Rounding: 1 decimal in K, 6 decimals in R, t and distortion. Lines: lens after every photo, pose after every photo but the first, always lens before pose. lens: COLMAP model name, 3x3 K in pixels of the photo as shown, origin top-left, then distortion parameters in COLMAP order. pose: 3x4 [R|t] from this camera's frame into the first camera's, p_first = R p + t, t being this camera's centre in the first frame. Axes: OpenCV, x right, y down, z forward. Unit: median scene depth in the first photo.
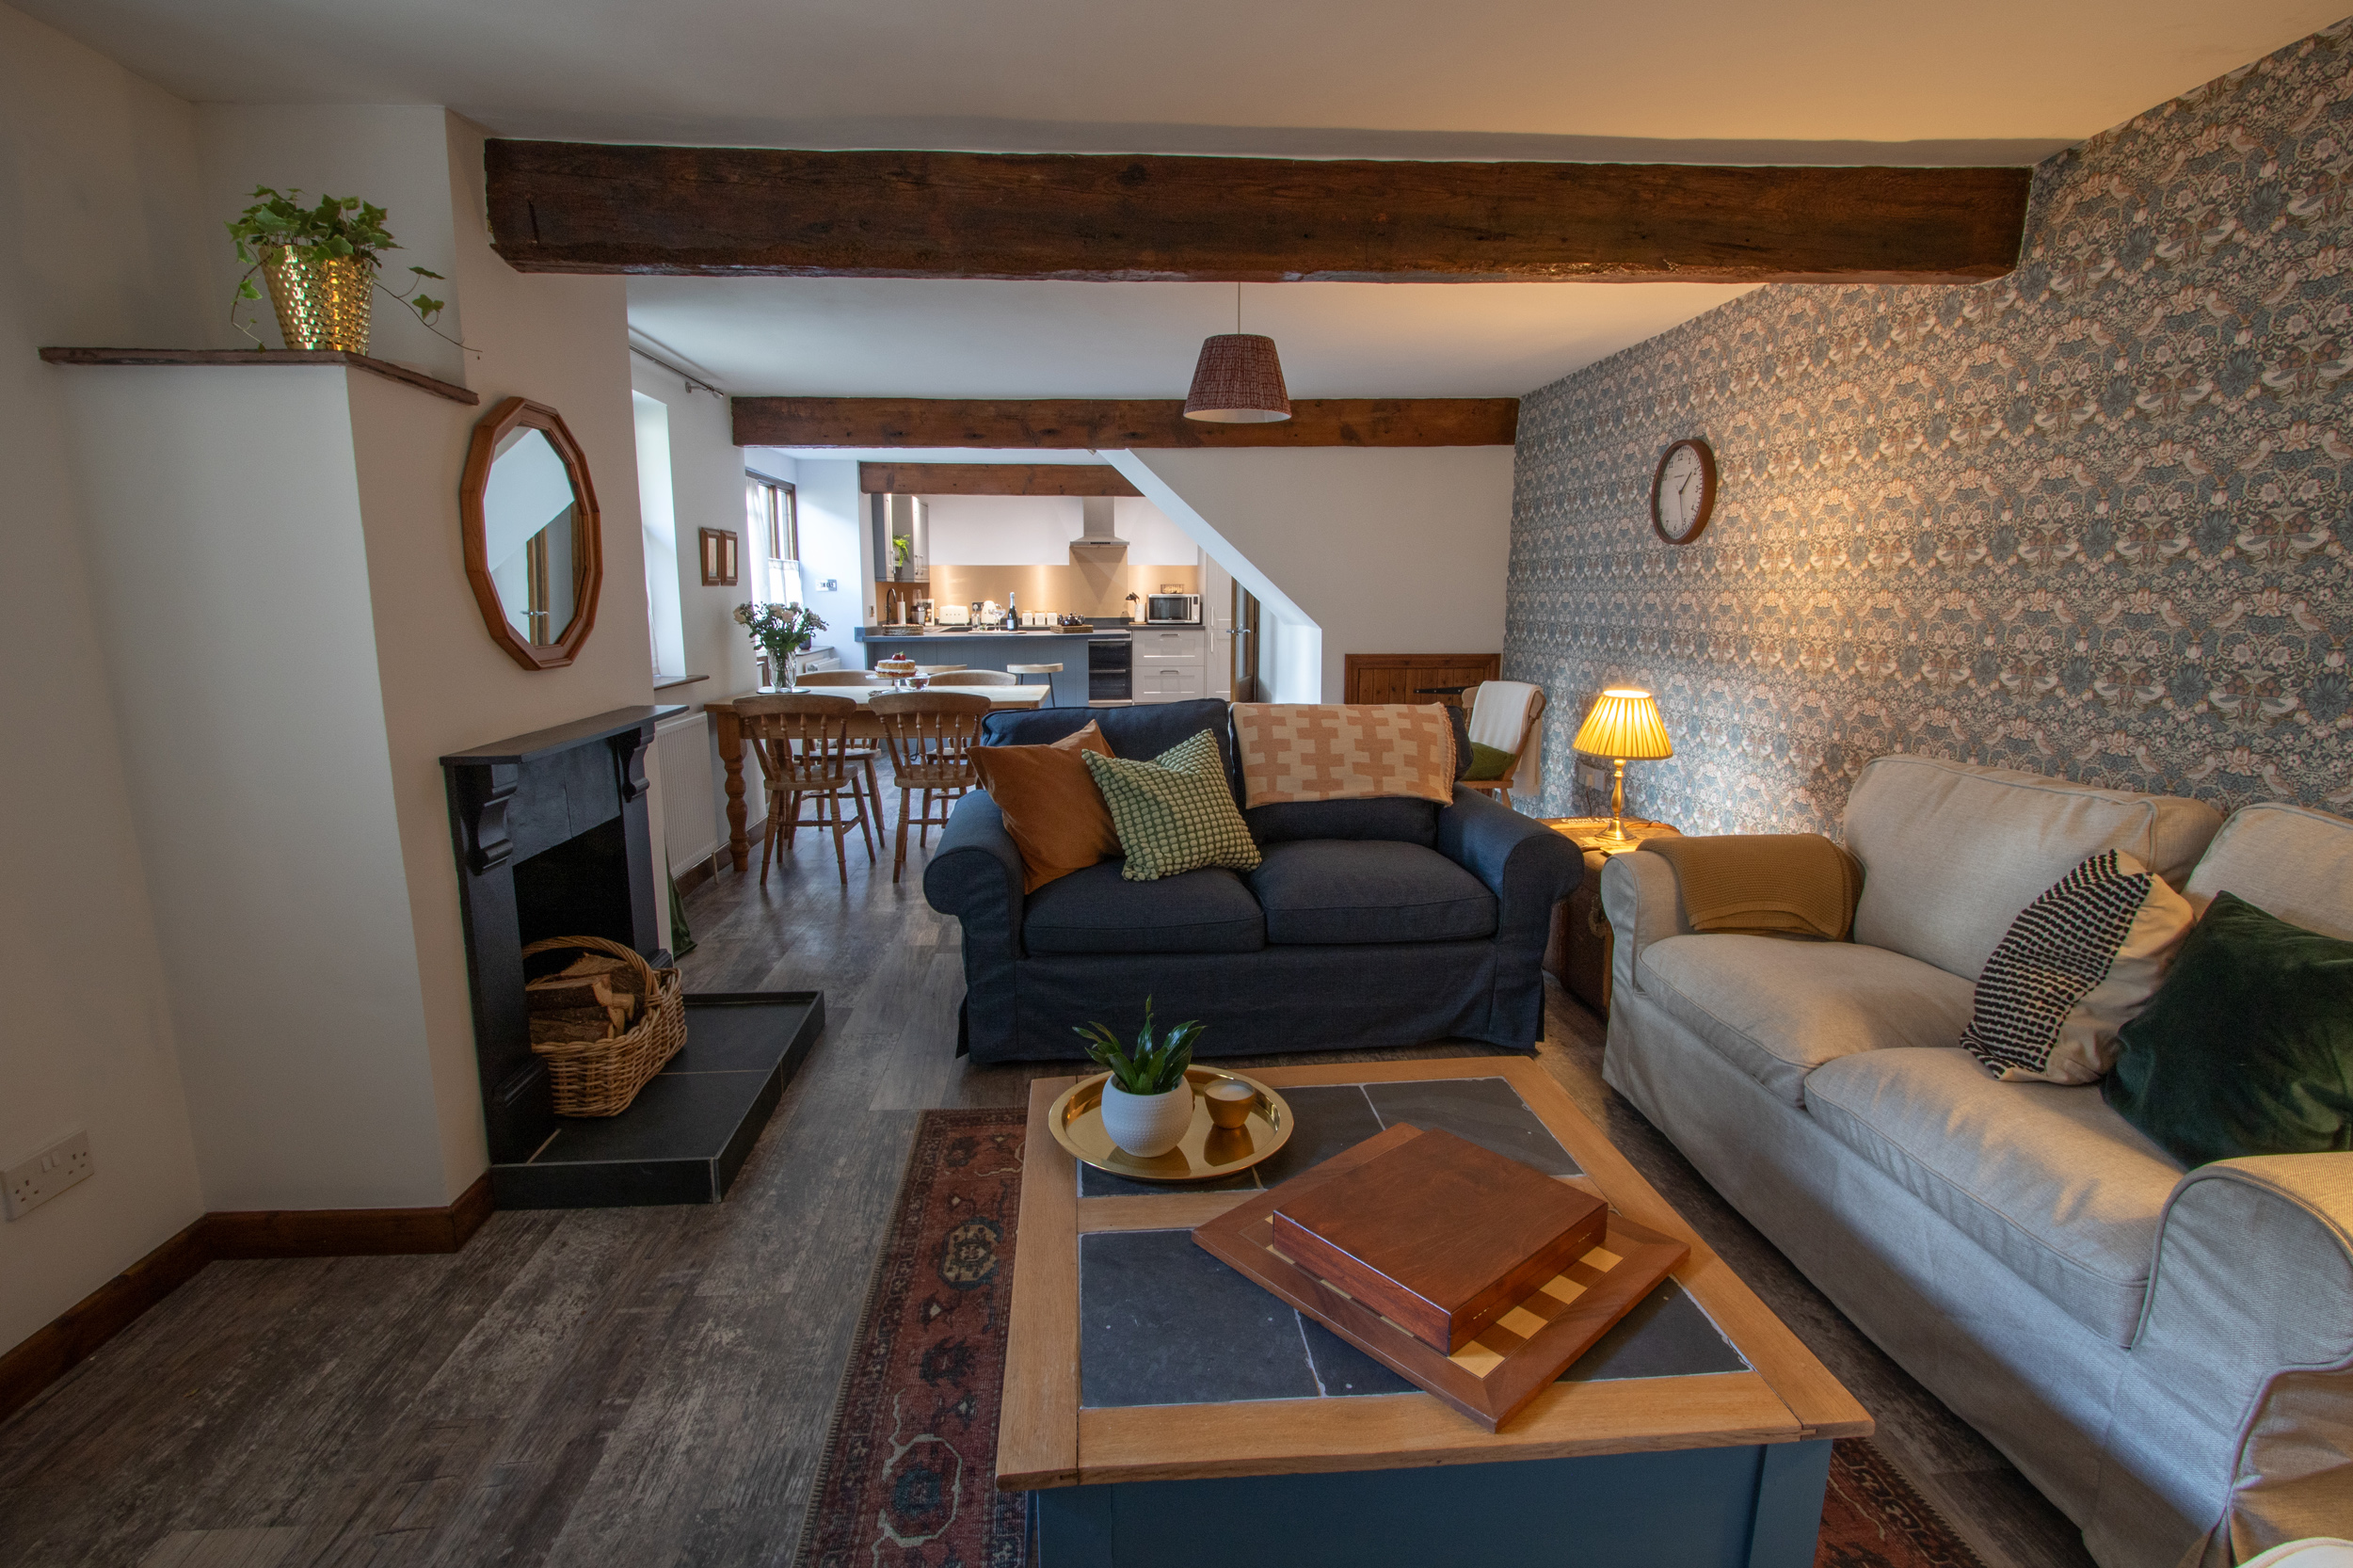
lens RADIAL K [[1122.9, 0, 1153.1], [0, 1122.9, 779.5], [0, 0, 1]] dist [-0.004507, 0.000243]
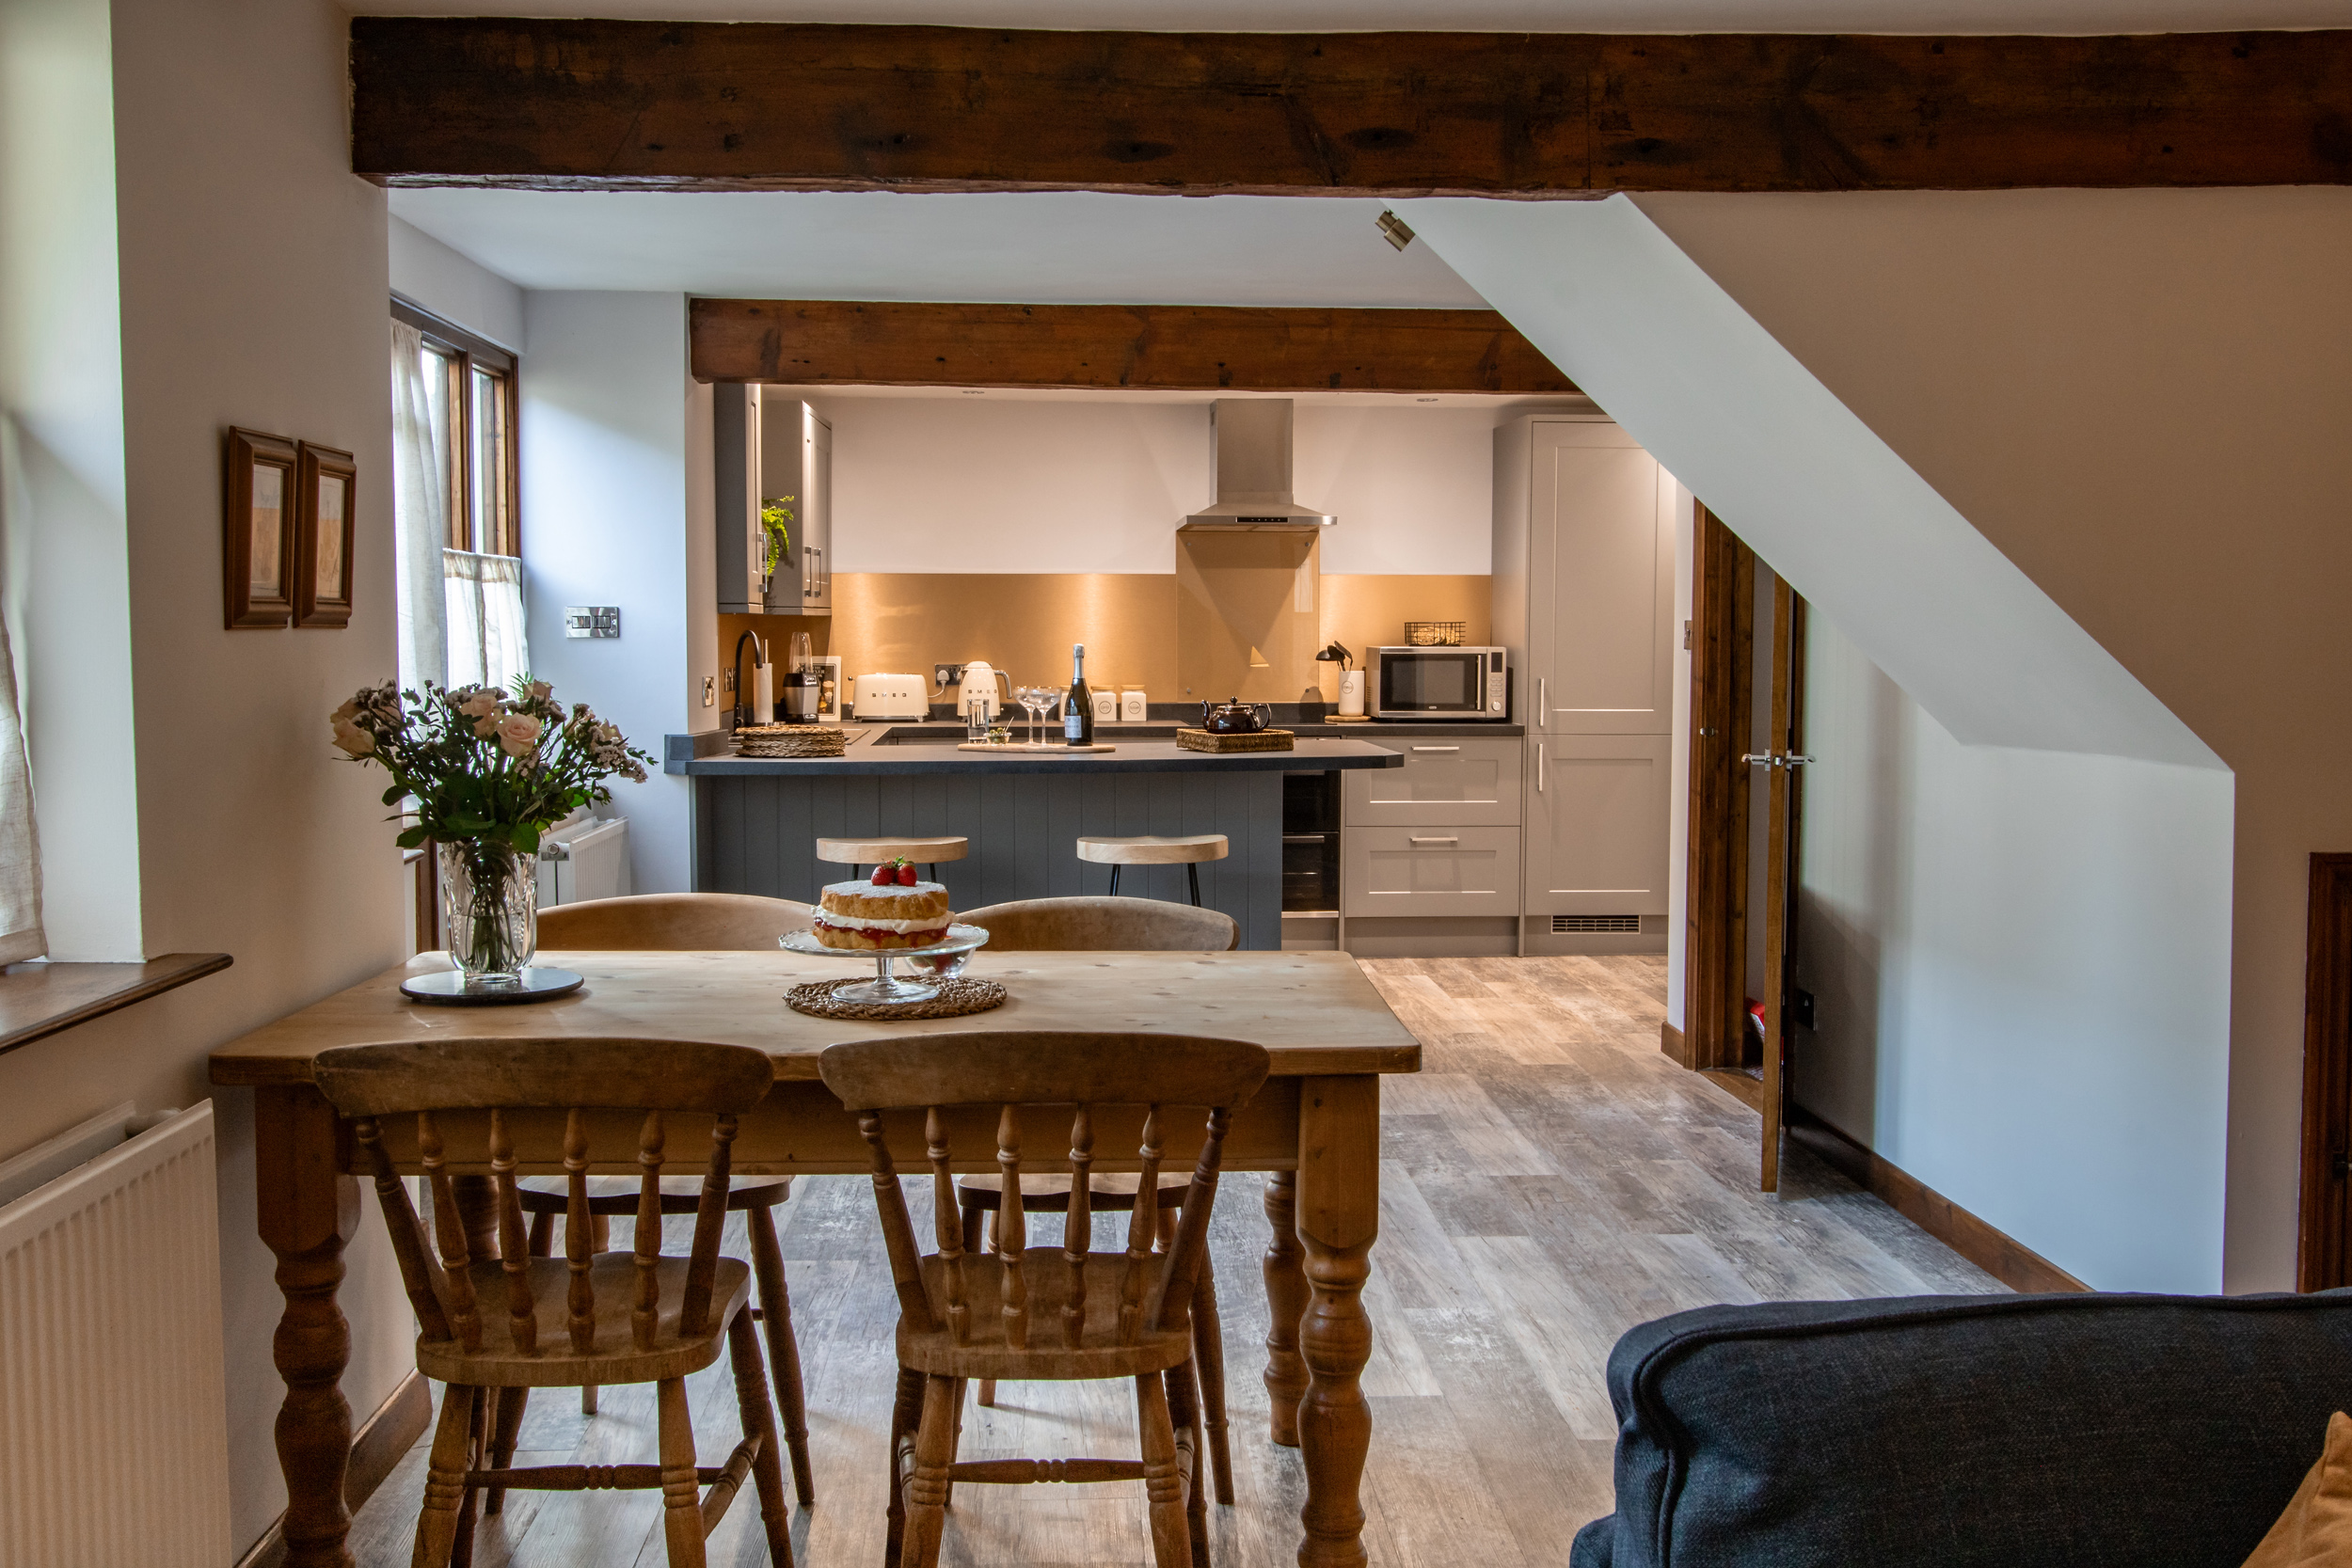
lens RADIAL K [[2265.9, 0, 1140.8], [0, 2265.9, 784.9], [0, 0, 1]] dist [0.056486, -0.073401]
pose [[0.999809, 0.003716, -0.019210, -0.157250], [-0.005584, 0.995157, -0.098139, -0.077583], [0.018752, 0.098228, 0.994987, 0.428957]]
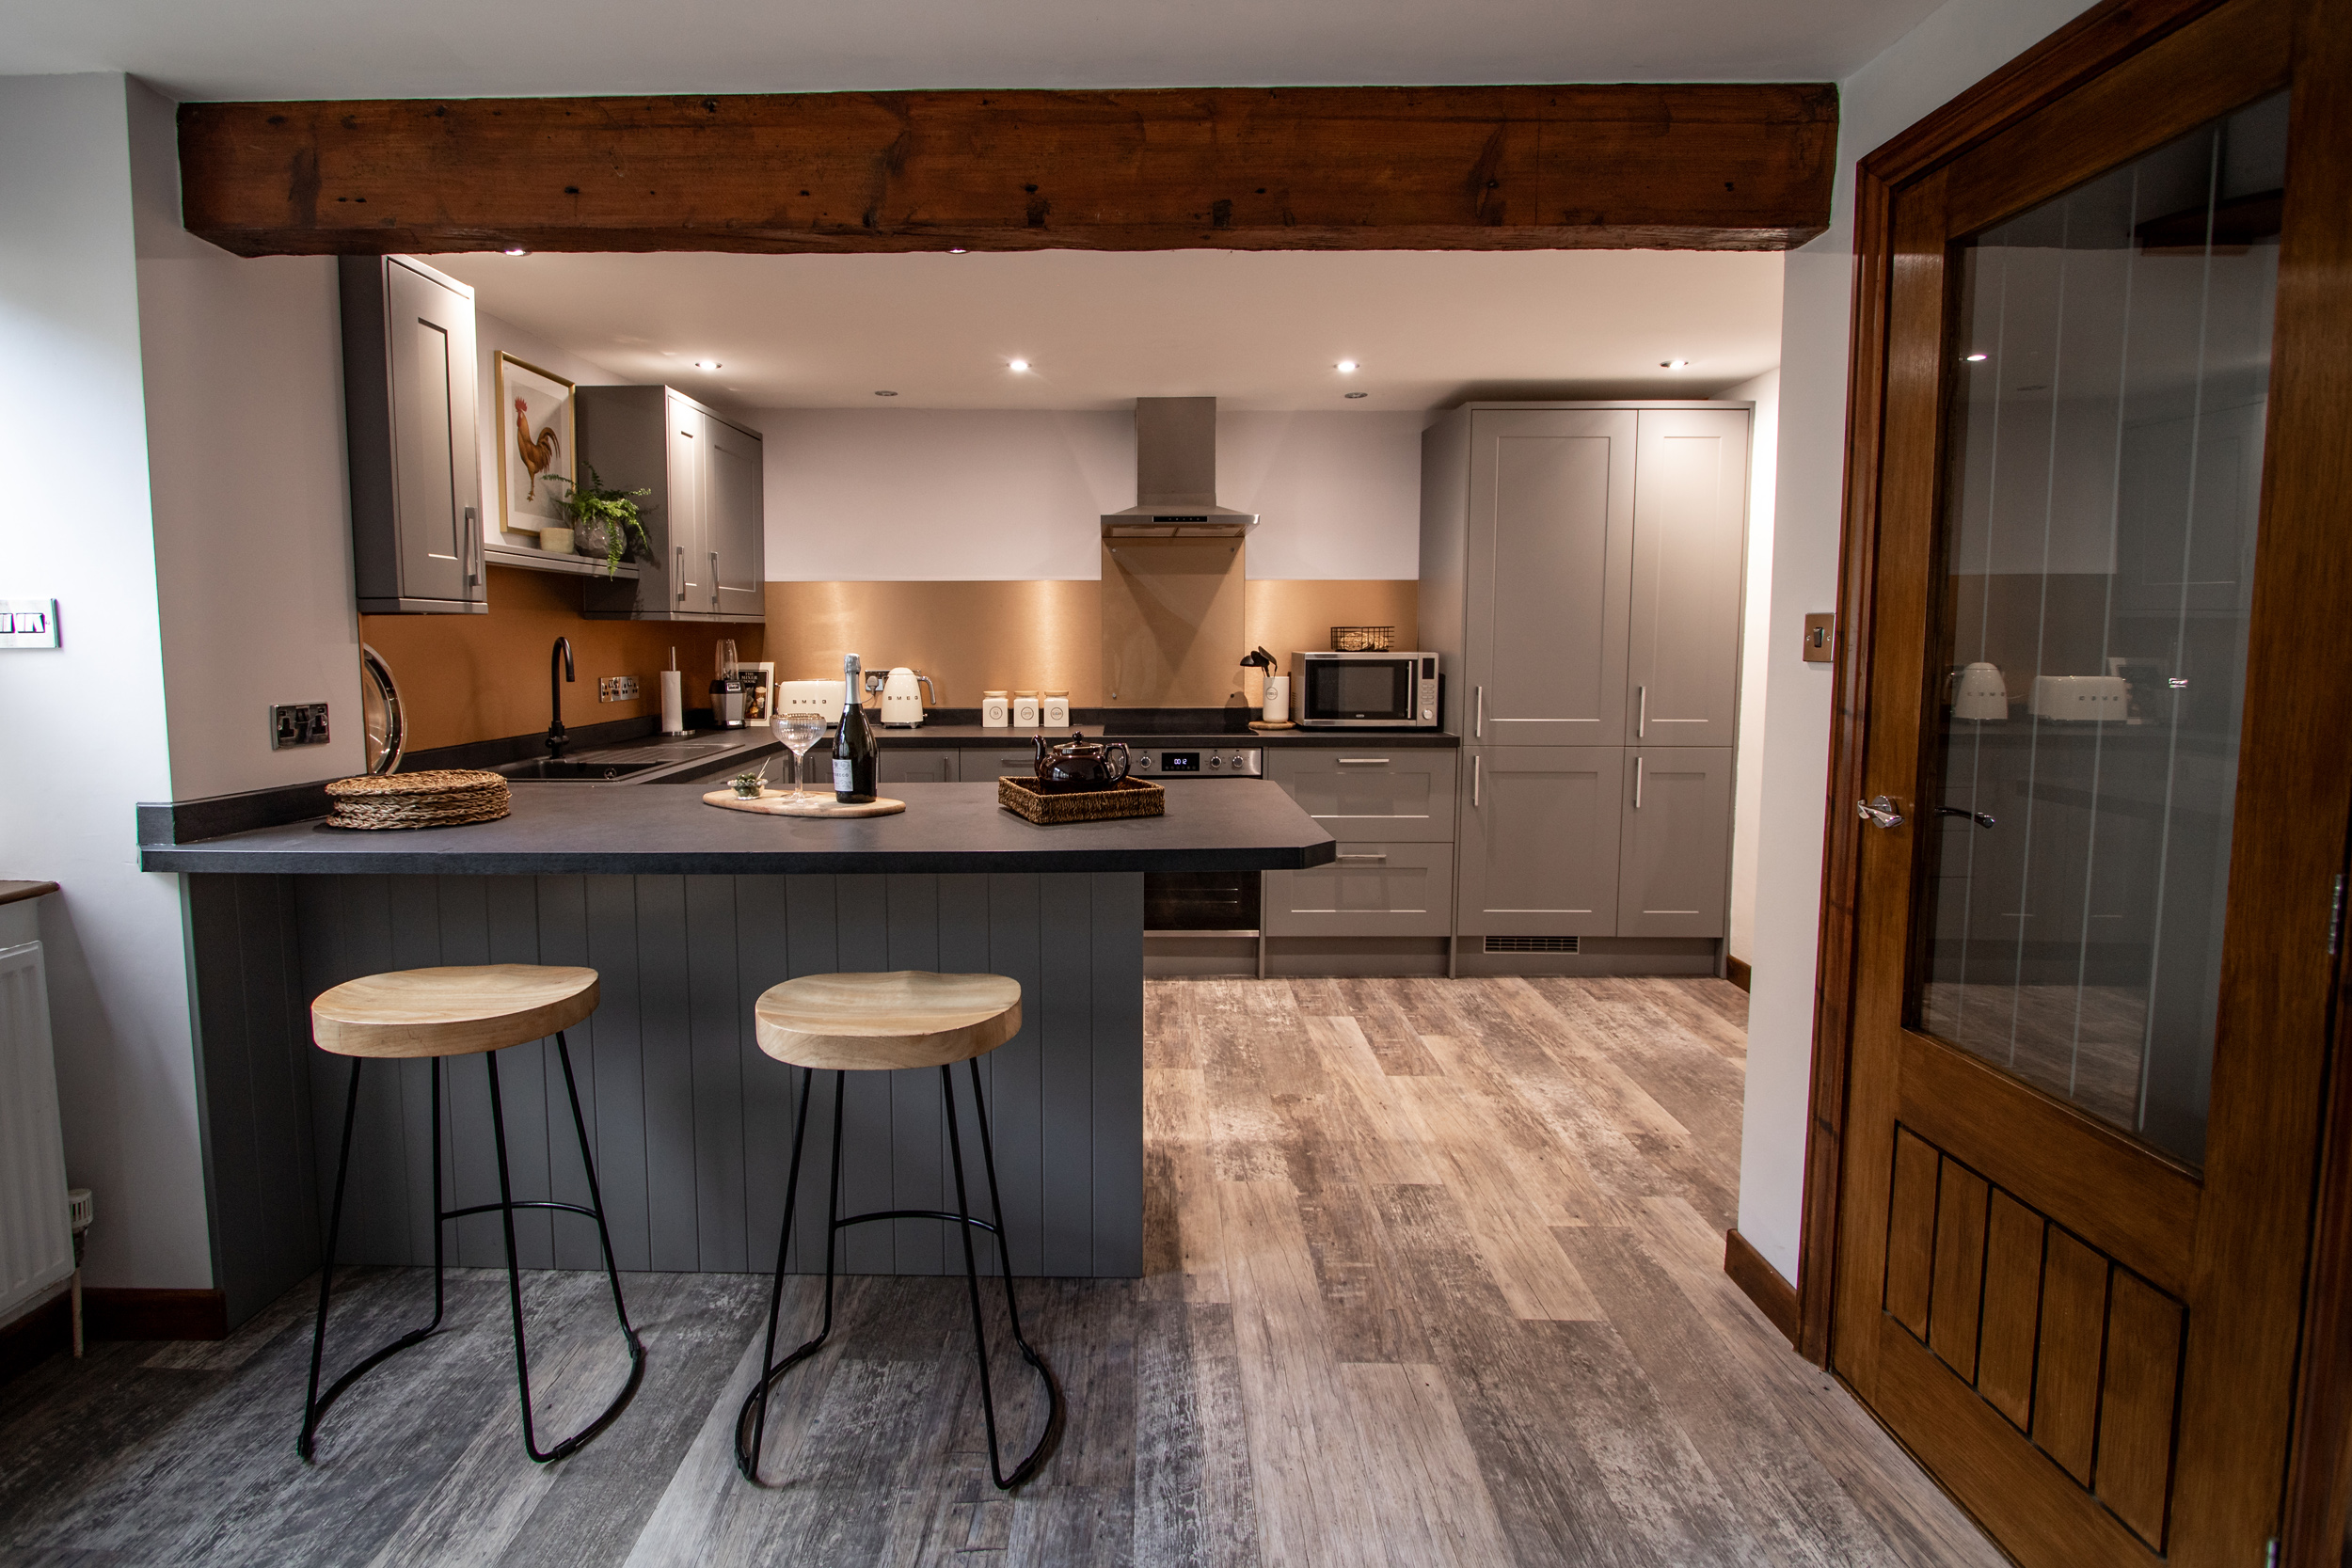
lens RADIAL K [[1142.2, 0, 1096.6], [0, 1142.2, 743.8], [0, 0, 1]] dist [-0.014565, 0.000041]
pose [[0.994929, 0.008496, -0.100222, -0.075512], [-0.016000, 0.997107, -0.074309, -0.222711], [0.099300, 0.075536, 0.992186, 1.308600]]
